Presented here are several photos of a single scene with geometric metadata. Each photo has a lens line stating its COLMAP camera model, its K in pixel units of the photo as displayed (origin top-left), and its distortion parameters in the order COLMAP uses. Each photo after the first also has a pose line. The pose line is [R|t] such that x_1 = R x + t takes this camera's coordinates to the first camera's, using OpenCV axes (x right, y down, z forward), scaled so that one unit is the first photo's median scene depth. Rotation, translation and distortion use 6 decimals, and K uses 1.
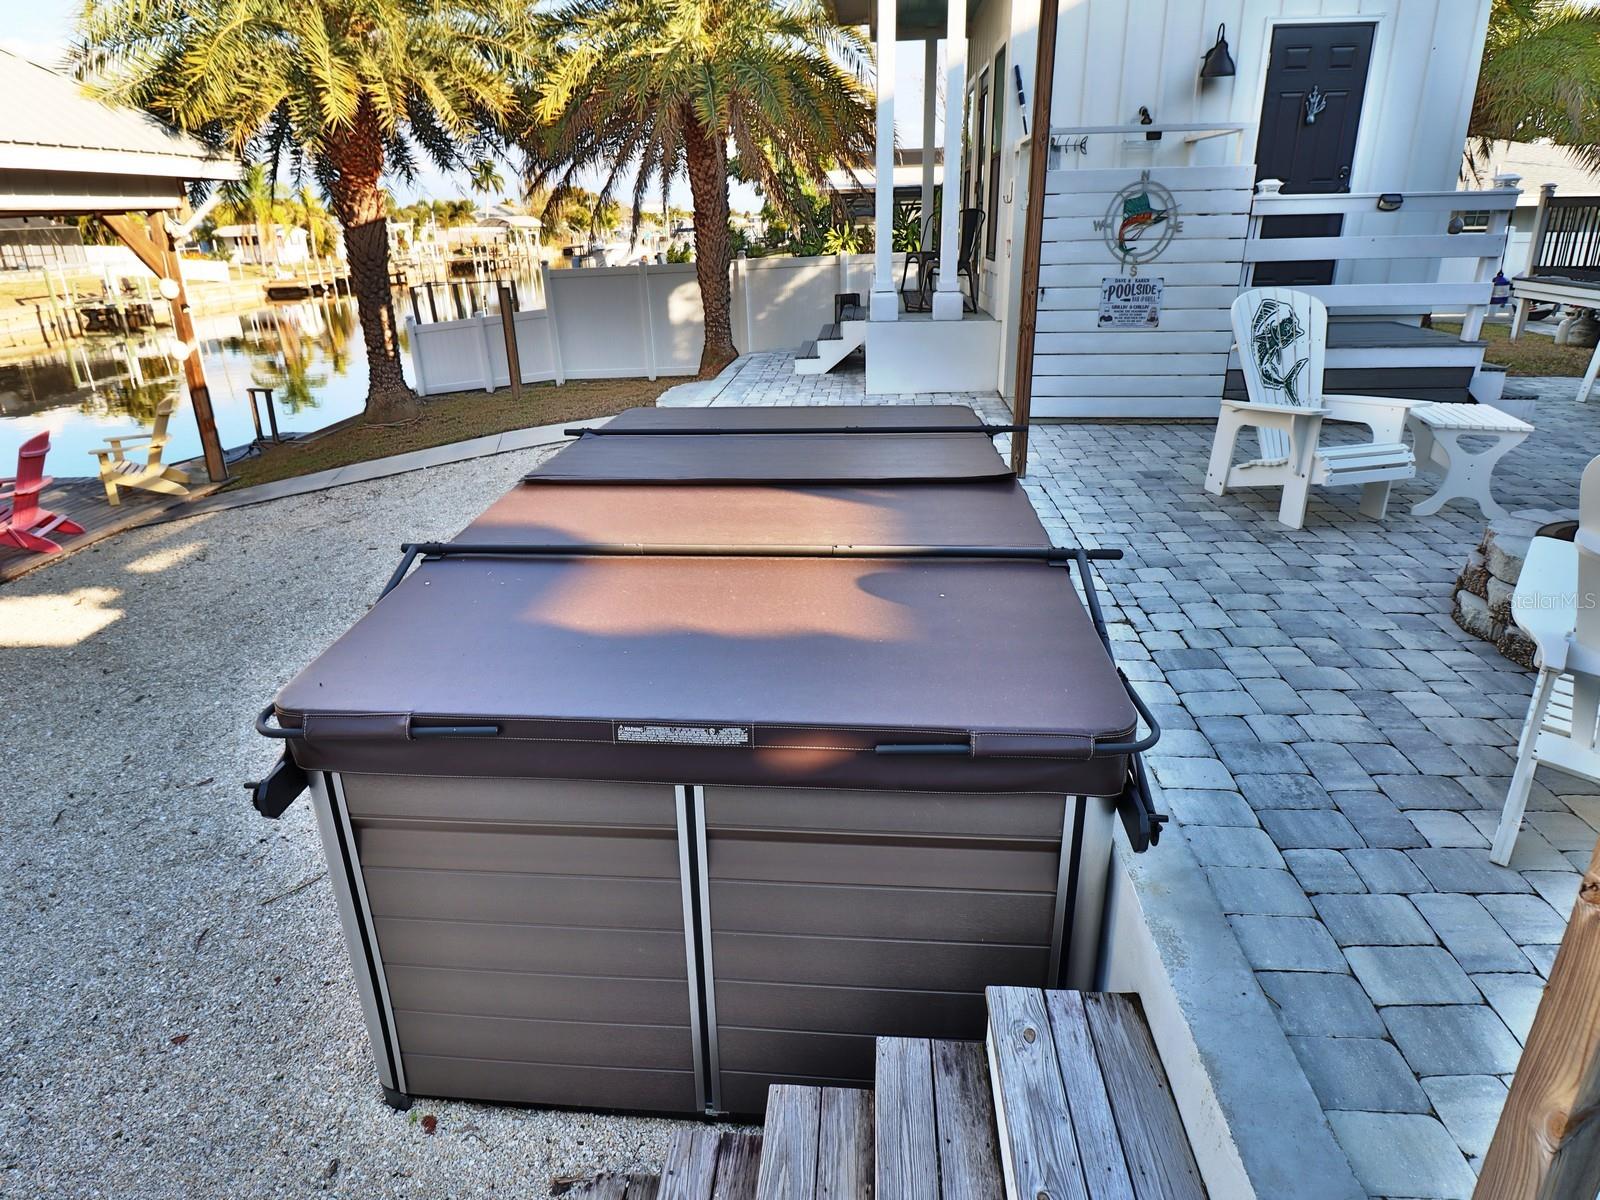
lens RADIAL K [[844.5, 0, 804.9], [0, 844.5, 528.1], [0, 0, 1]] dist [0.000079, -0.014995]
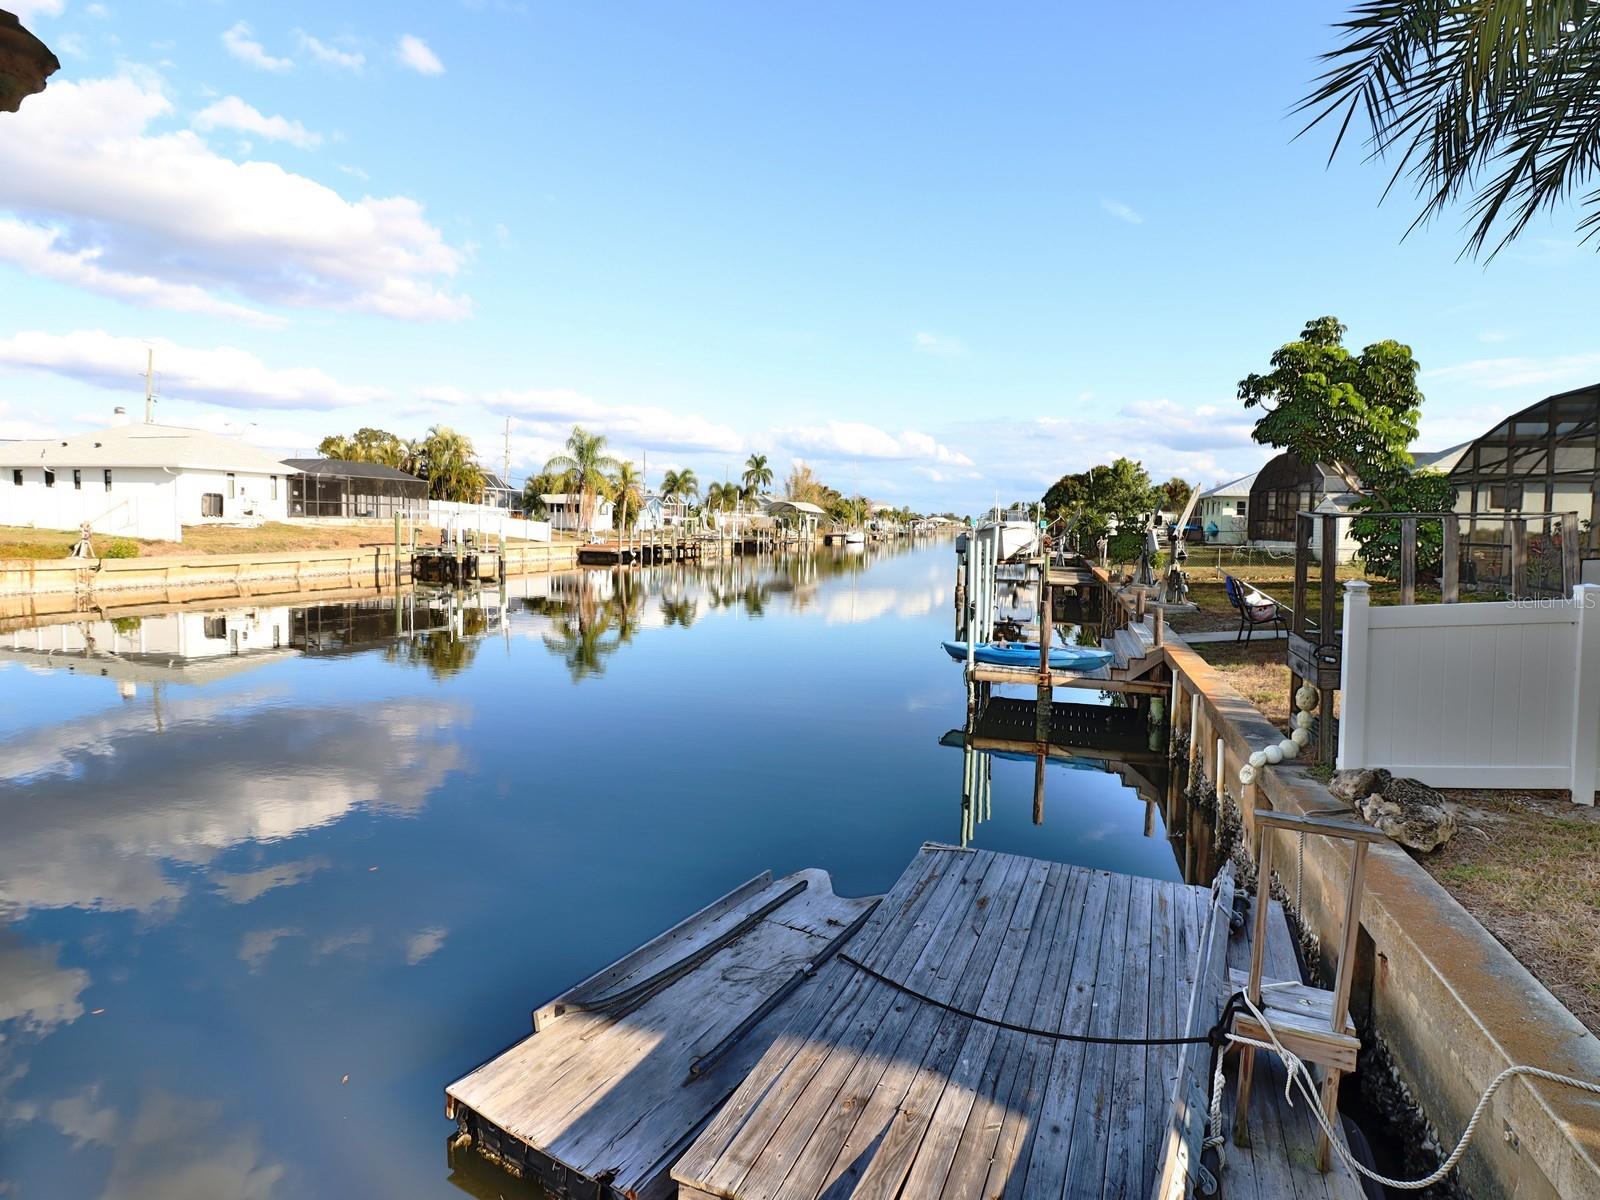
lens RADIAL K [[829.1, 0, 807.4], [0, 829.1, 565.3], [0, 0, 1]] dist [0.002619, -0.006772]
pose [[0.973473, 0.061606, -0.220351, -1.494472], [-0.123901, 0.951579, -0.281328, -0.260219], [0.192349, 0.301167, 0.933970, 1.326429]]
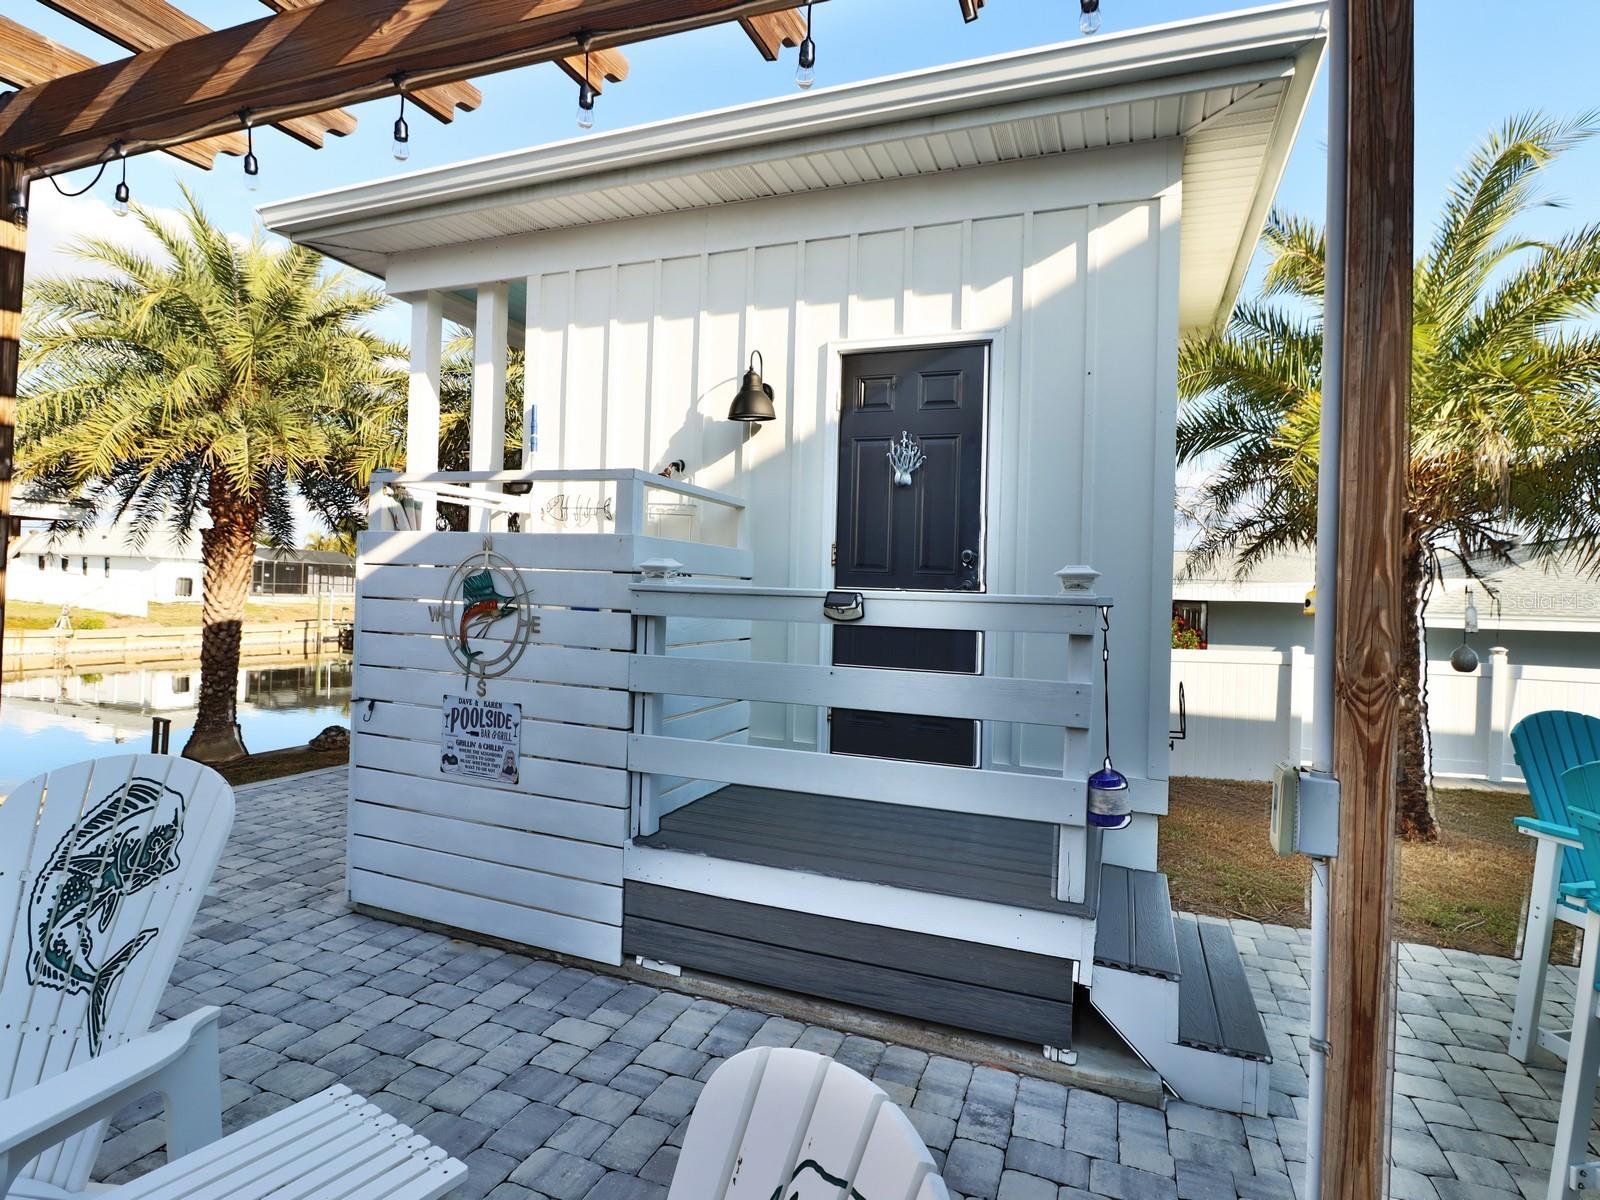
lens RADIAL K [[836.3, 0, 793.2], [0, 836.3, 589.3], [0, 0, 1]] dist [0.003790, 0.000095]
pose [[0.954022, 0.060283, -0.293611, 0.694766], [-0.159201, 0.931884, -0.325957, -0.187086], [0.253961, 0.357714, 0.898635, 0.434299]]
